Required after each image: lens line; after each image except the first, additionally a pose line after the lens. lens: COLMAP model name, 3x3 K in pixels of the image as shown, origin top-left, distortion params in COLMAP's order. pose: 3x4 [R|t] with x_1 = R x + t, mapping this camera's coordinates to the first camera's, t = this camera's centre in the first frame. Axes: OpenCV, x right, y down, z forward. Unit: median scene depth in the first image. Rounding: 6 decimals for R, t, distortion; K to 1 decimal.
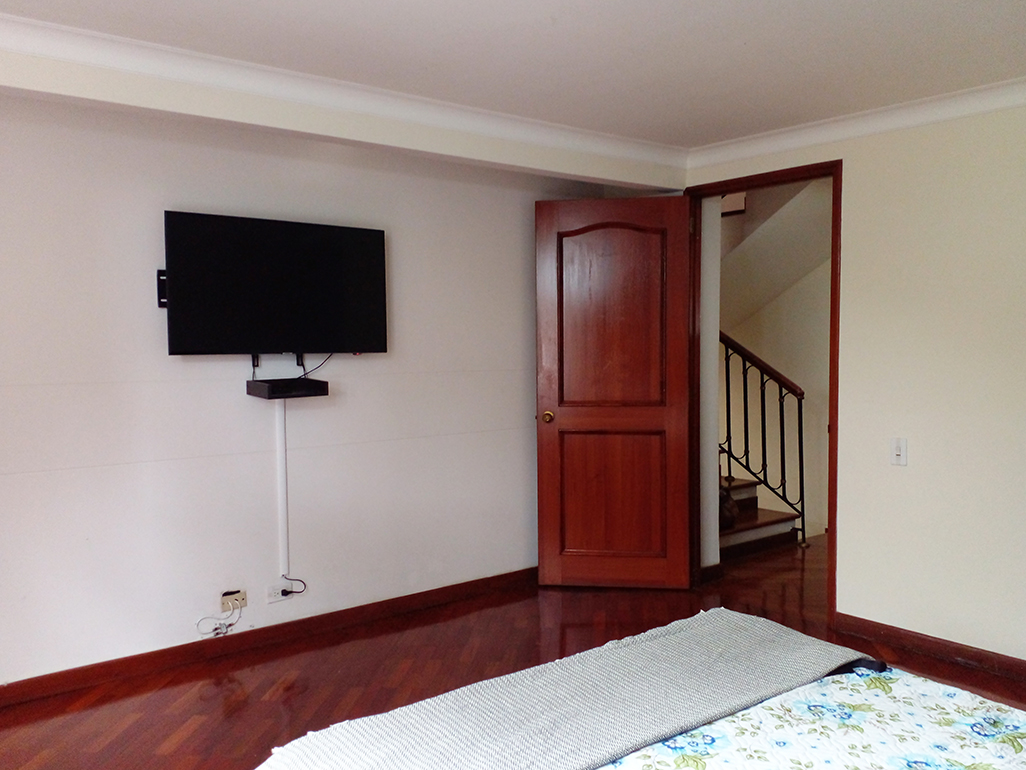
lens RADIAL K [[853.1, 0, 513.0], [0, 853.1, 385.0], [0, 0, 1]] dist [0.153157, -0.275532]
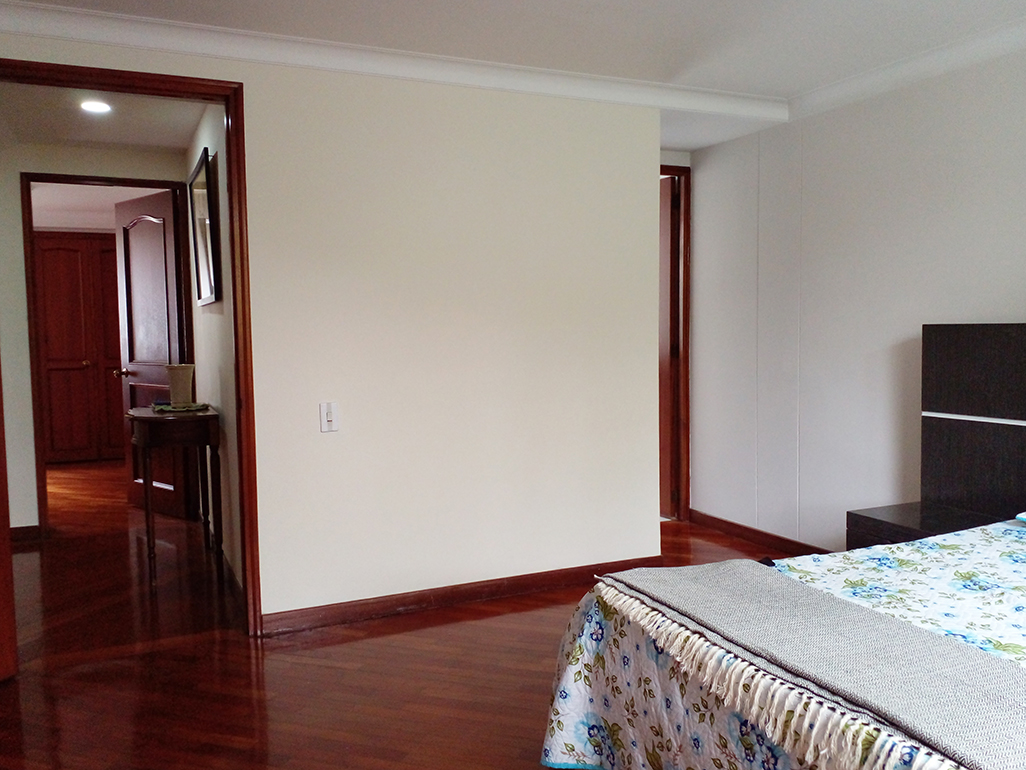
lens RADIAL K [[853.1, 0, 513.0], [0, 853.1, 385.0], [0, 0, 1]] dist [0.153157, -0.275532]
pose [[0.214154, -0.053609, 0.975328, -0.797148], [0.056999, 0.997477, 0.042311, 0.024882], [-0.975135, 0.046532, 0.216670, 1.129852]]
